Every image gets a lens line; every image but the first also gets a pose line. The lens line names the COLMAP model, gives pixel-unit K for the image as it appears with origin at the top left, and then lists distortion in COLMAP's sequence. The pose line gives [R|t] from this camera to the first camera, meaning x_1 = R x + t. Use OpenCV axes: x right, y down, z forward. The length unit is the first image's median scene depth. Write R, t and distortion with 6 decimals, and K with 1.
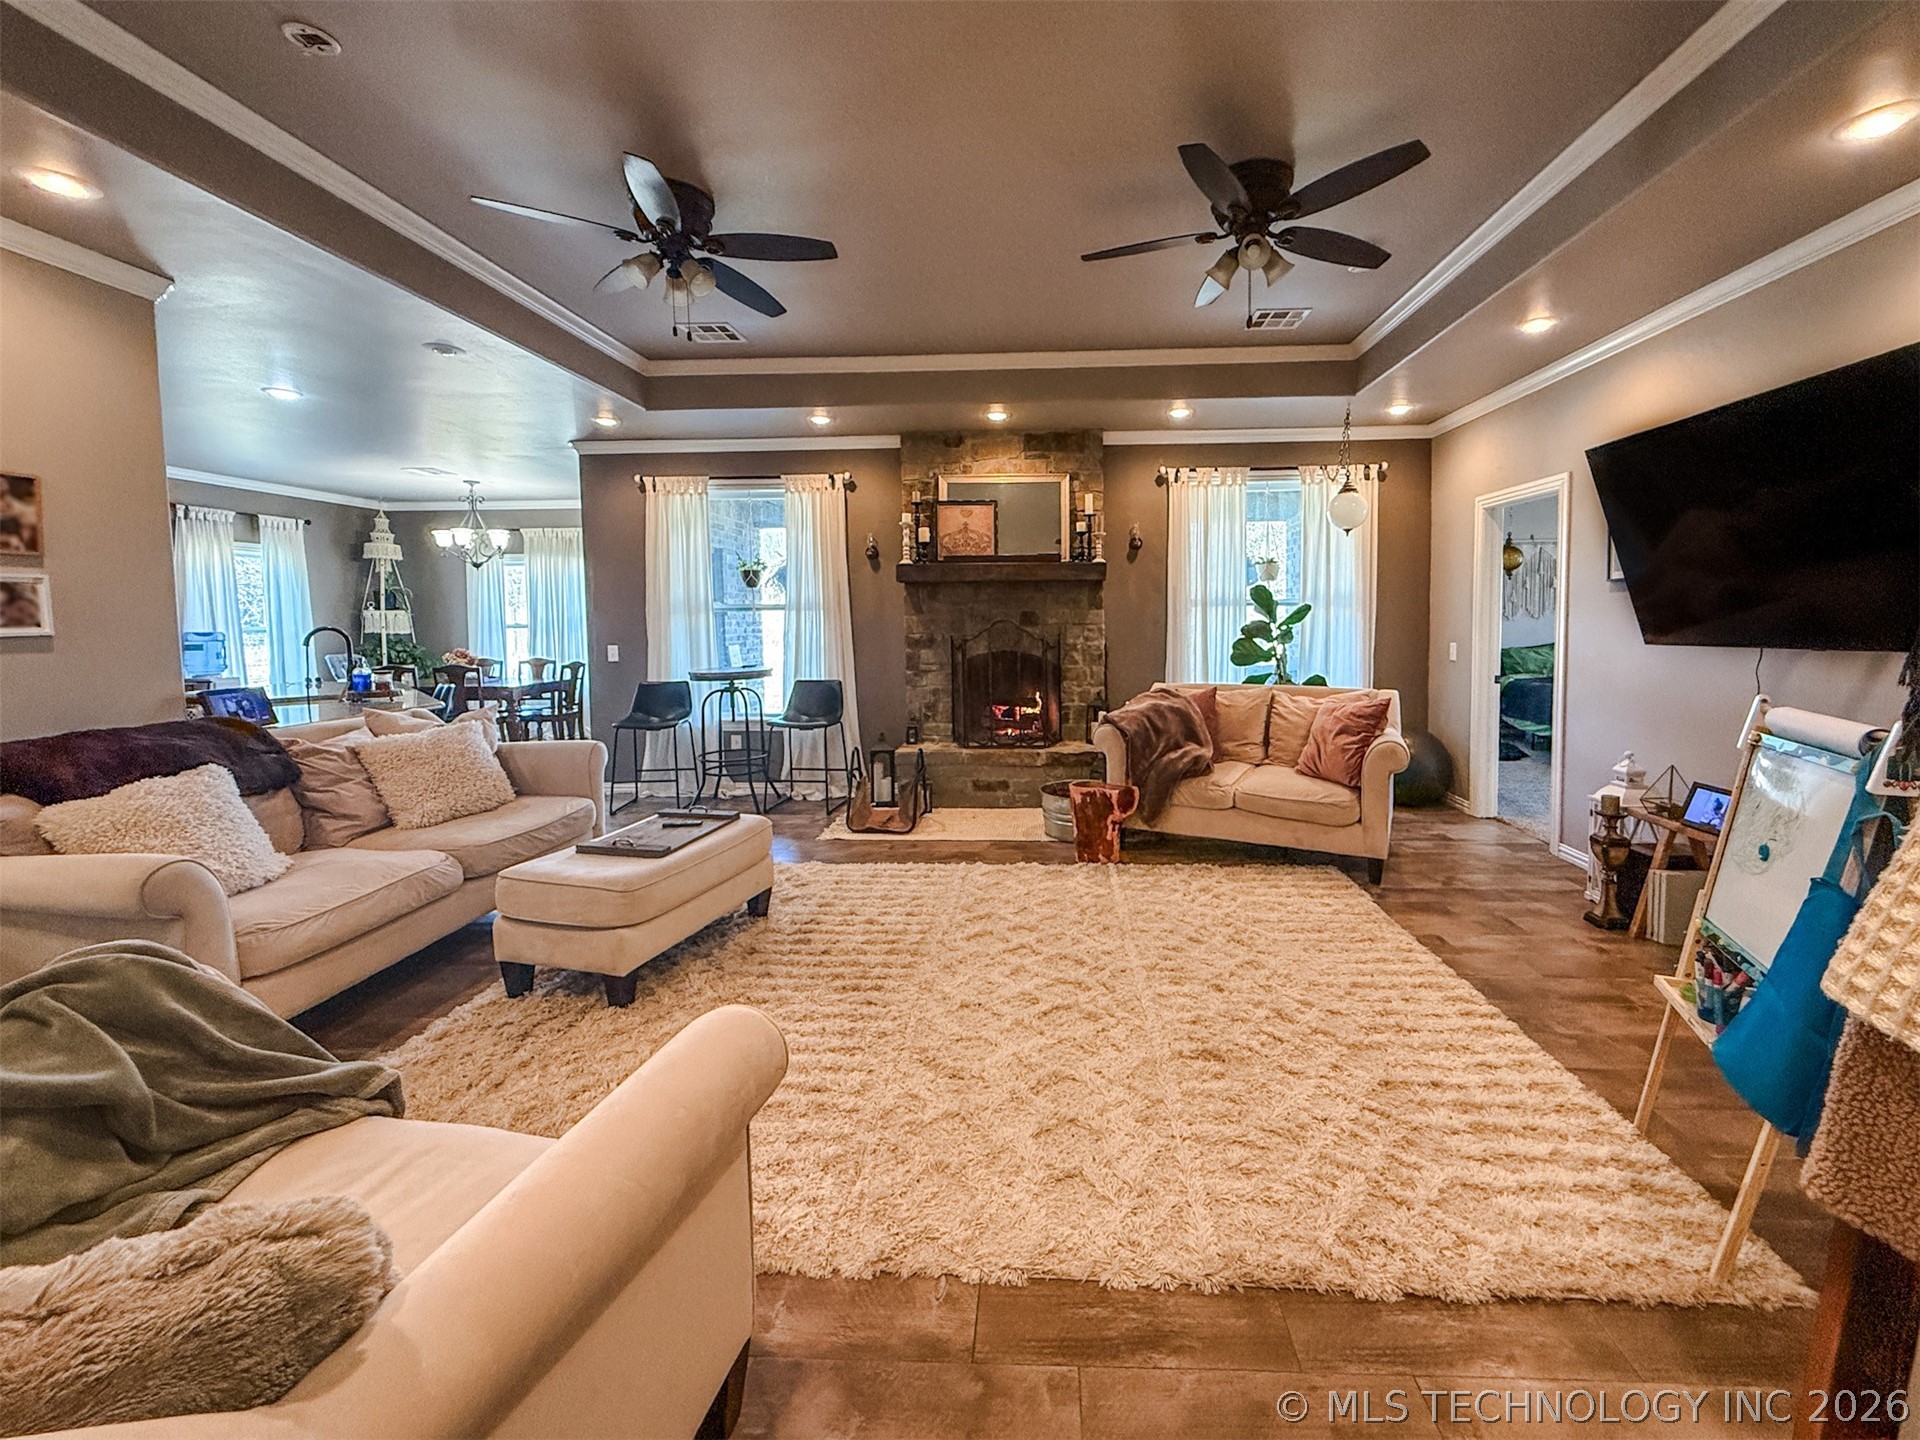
lens RADIAL K [[779.4, 0, 999.3], [0, 779.4, 659.9], [0, 0, 1]] dist [-0.000074, -0.000339]
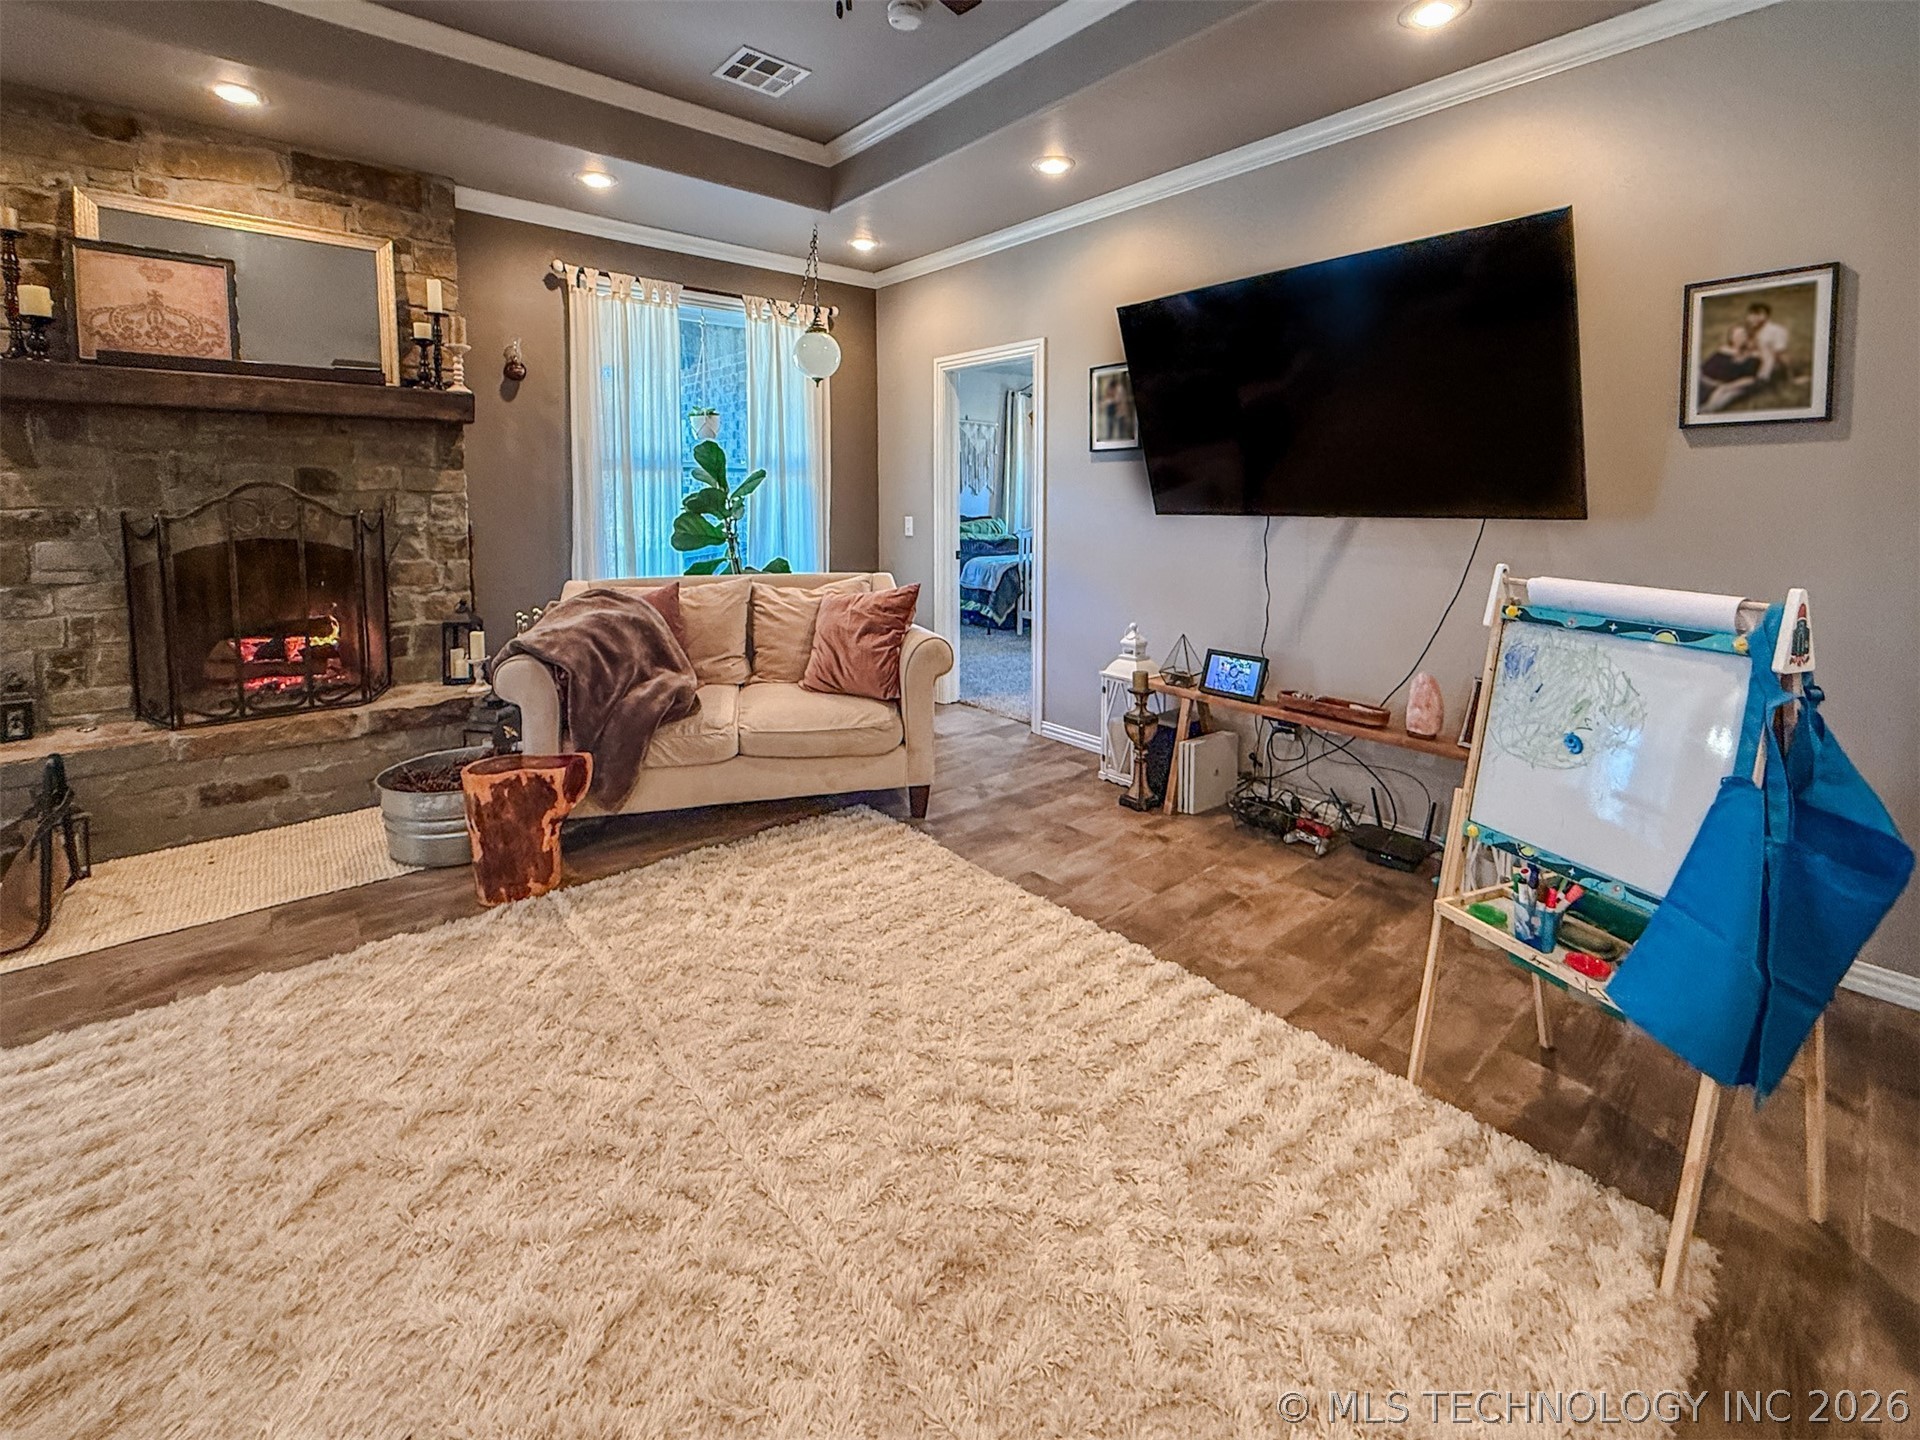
lens RADIAL K [[840.0, 0, 980.2], [0, 840.0, 546.2], [0, 0, 1]] dist [-0.000616, -0.000715]
pose [[0.715650, -0.033422, 0.697659, -0.056978], [0.027789, 0.999426, 0.019373, -0.005179], [-0.697906, 0.005523, 0.716168, 0.286855]]
